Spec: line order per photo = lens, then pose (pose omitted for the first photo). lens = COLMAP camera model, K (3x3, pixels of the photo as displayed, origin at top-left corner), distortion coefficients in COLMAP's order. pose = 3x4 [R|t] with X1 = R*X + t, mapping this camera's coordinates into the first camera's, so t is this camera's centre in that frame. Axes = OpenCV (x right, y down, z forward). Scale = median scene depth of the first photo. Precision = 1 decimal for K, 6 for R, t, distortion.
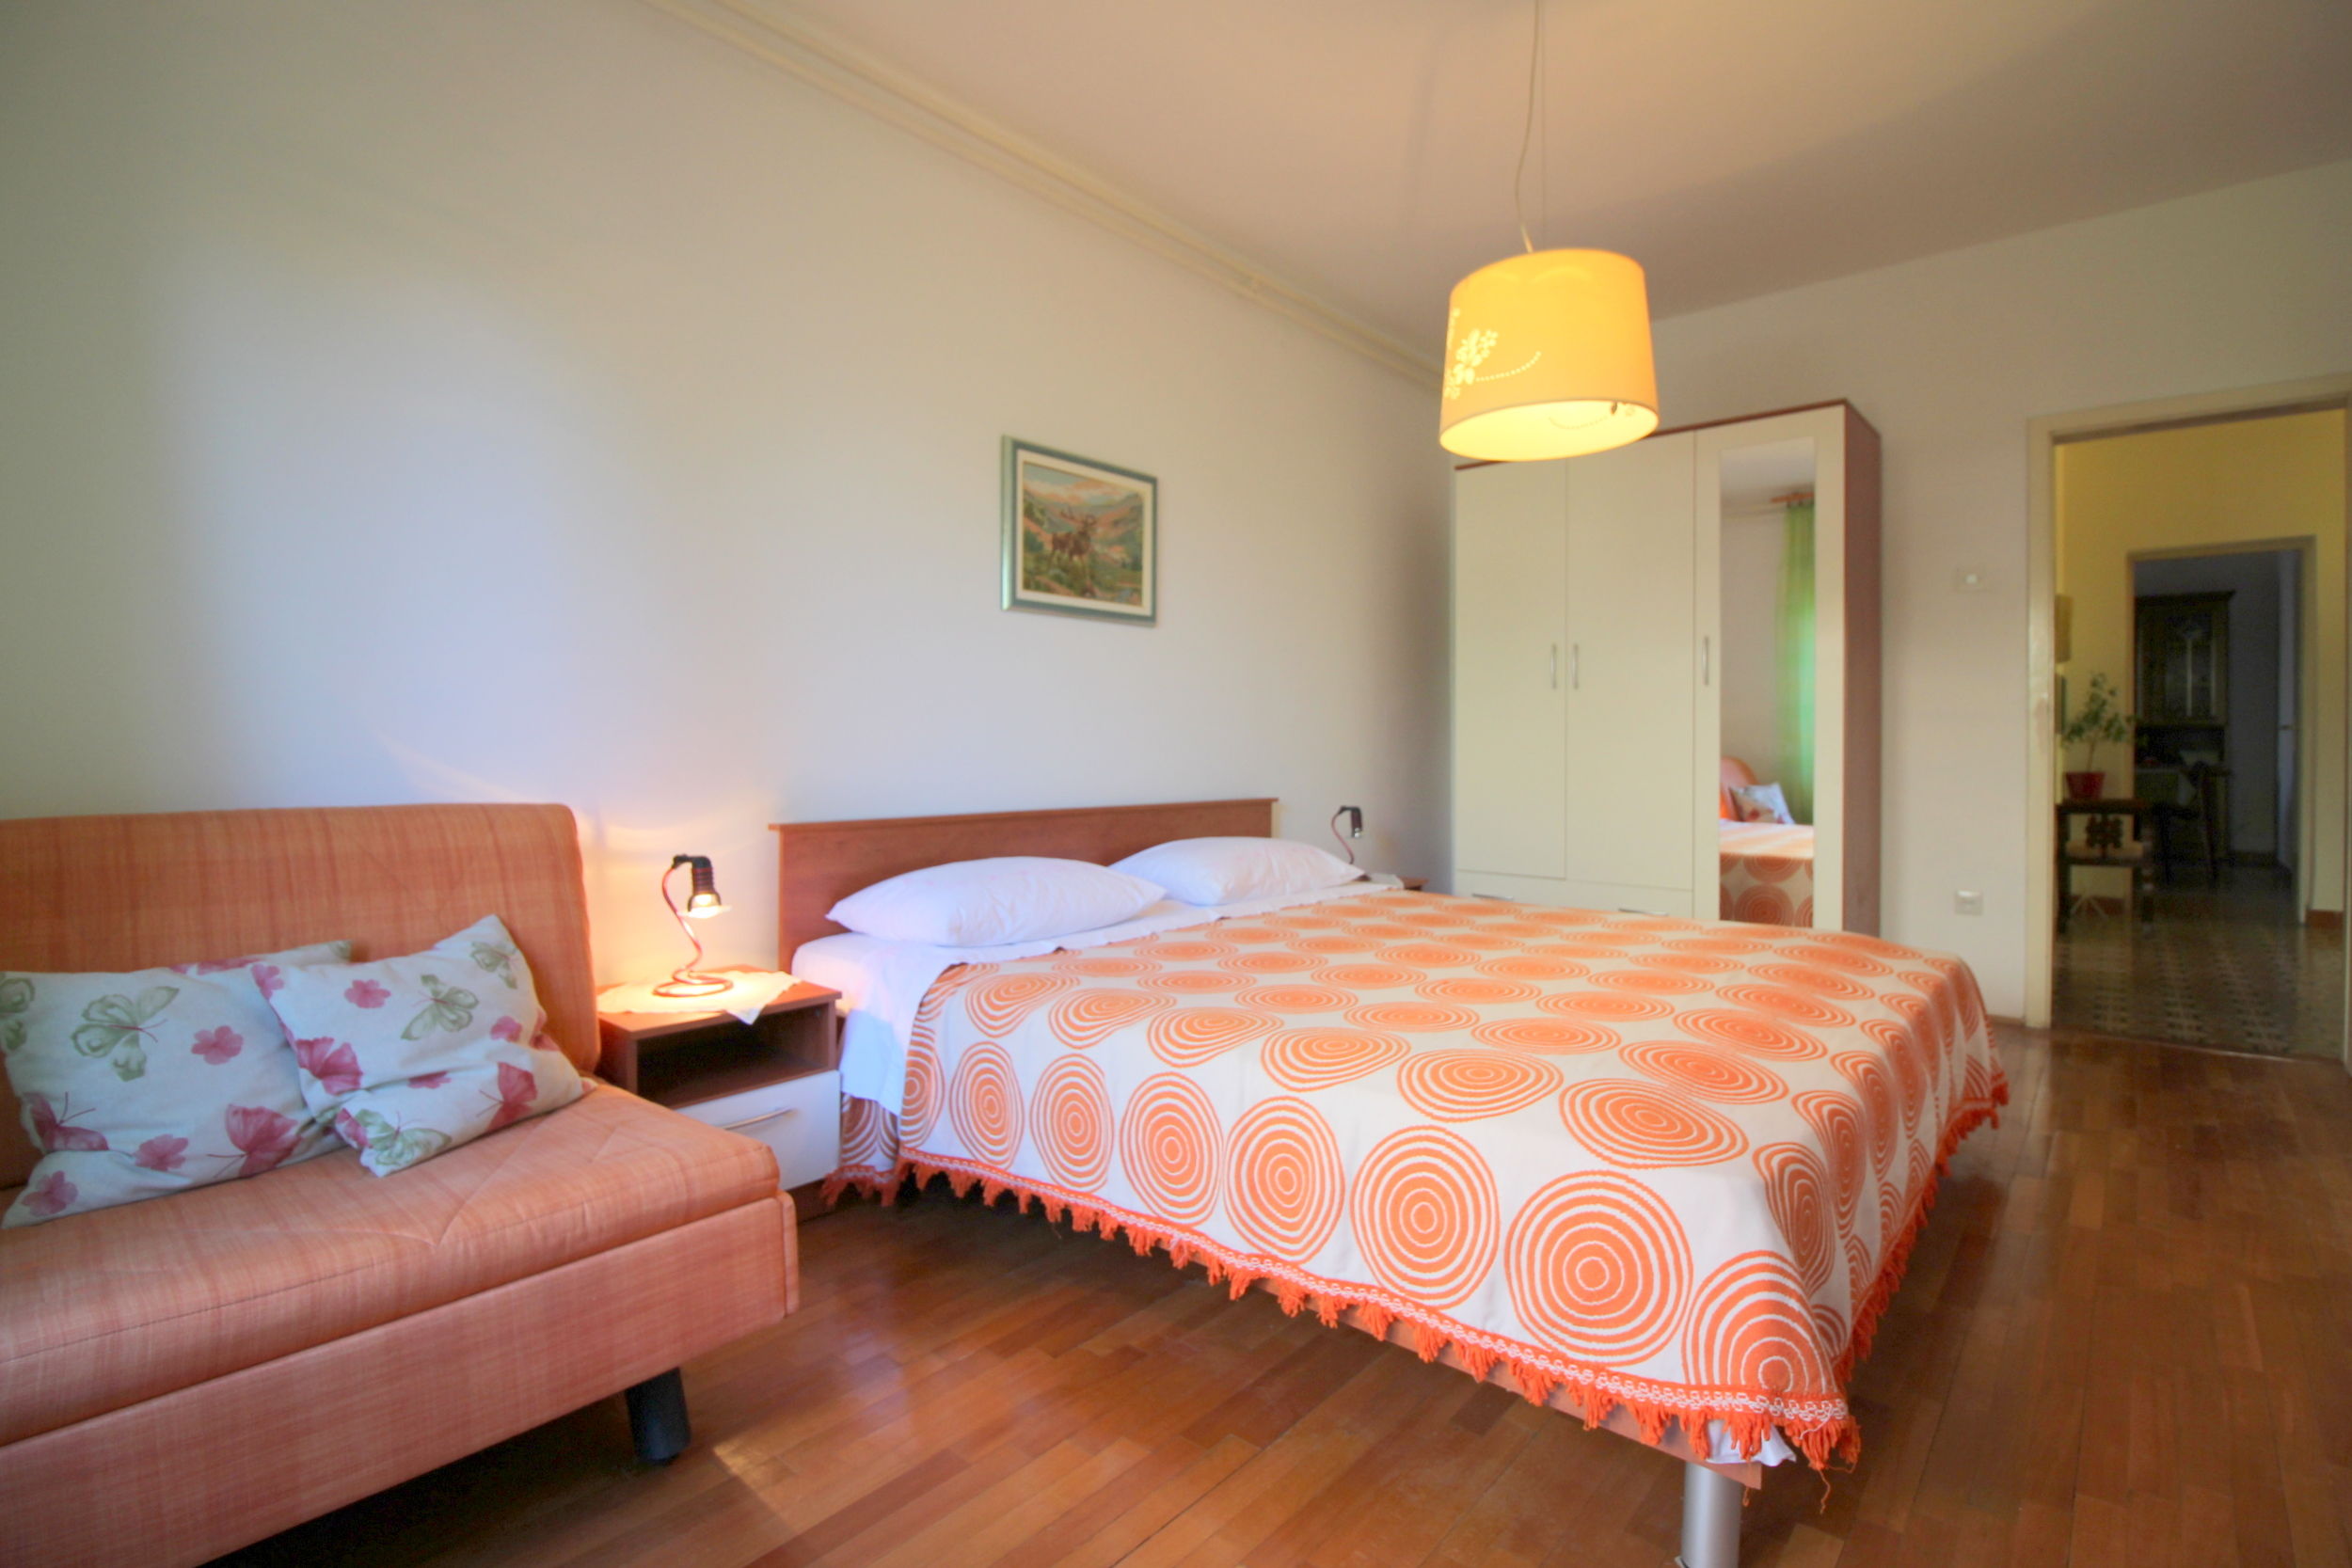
lens RADIAL K [[1106.0, 0, 1178.7], [0, 1106.0, 764.9], [0, 0, 1]] dist [-0.003211, -0.000473]
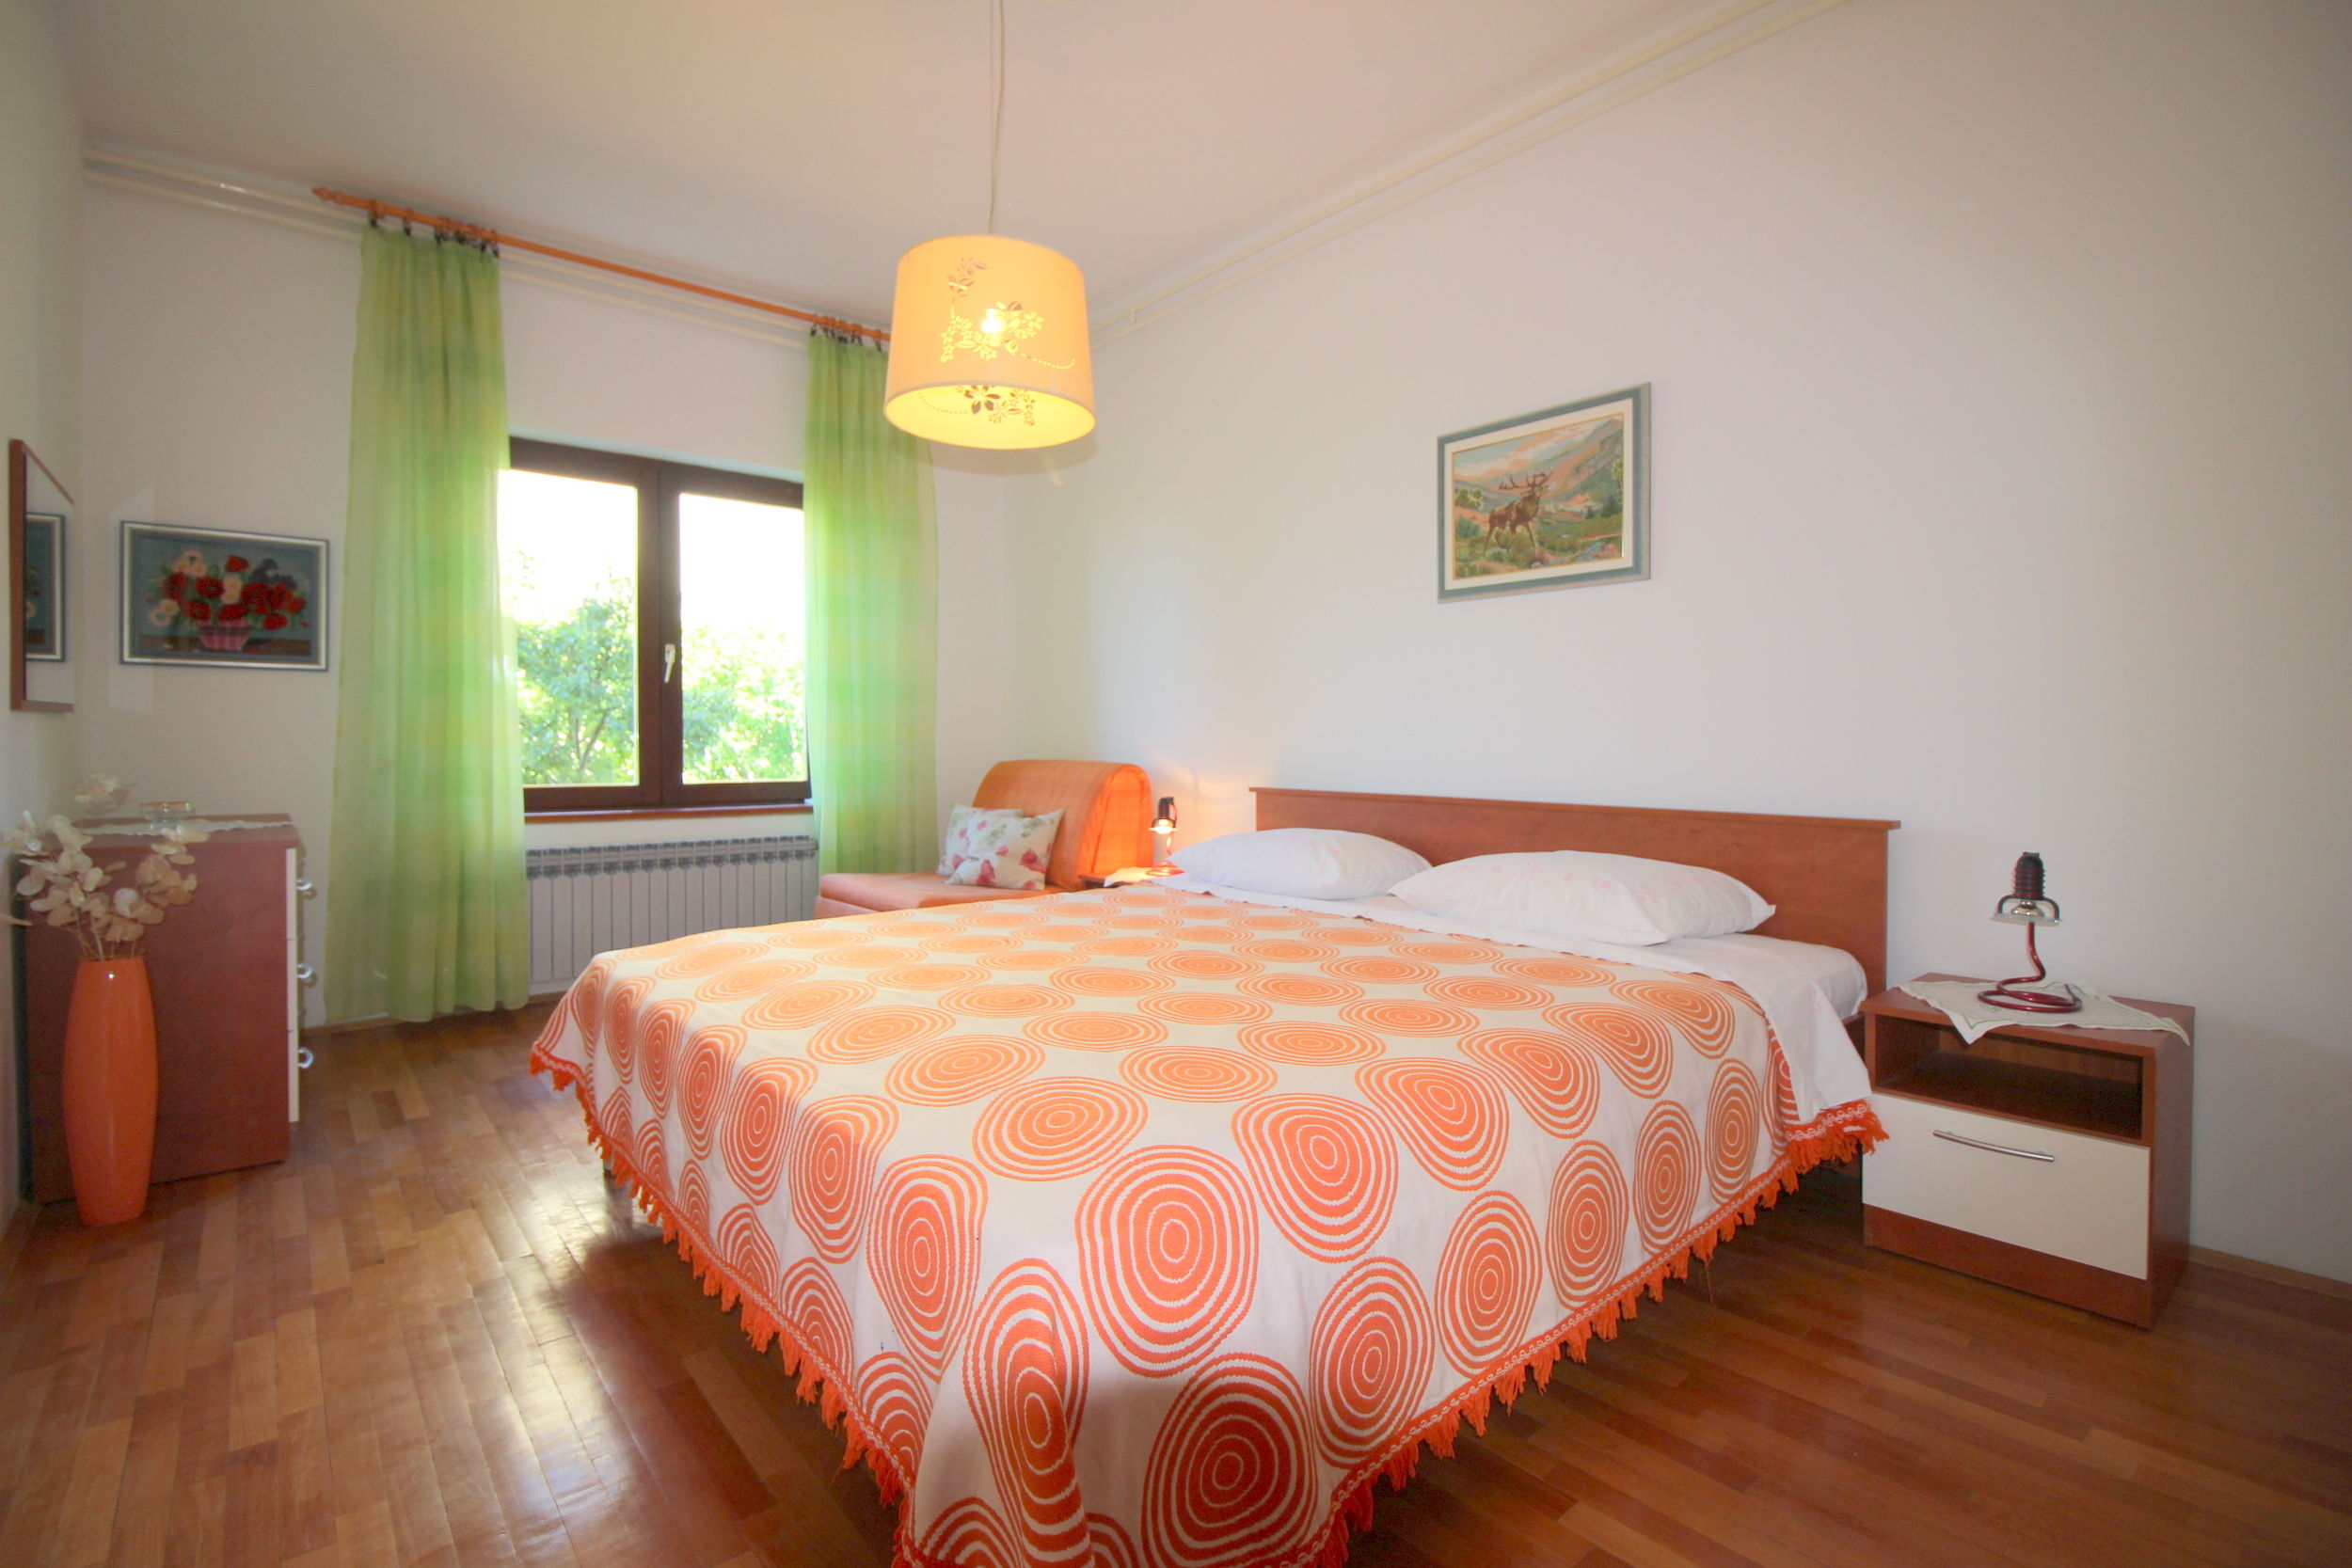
lens RADIAL K [[1106.0, 0, 1181.2], [0, 1106.0, 764.3], [0, 0, 1]] dist [-0.003211, -0.000473]
pose [[-0.155155, 0.023457, -0.987612, 0.865761], [-0.016243, 0.999522, 0.026292, -0.010993], [0.987757, 0.020121, -0.154700, 0.873636]]
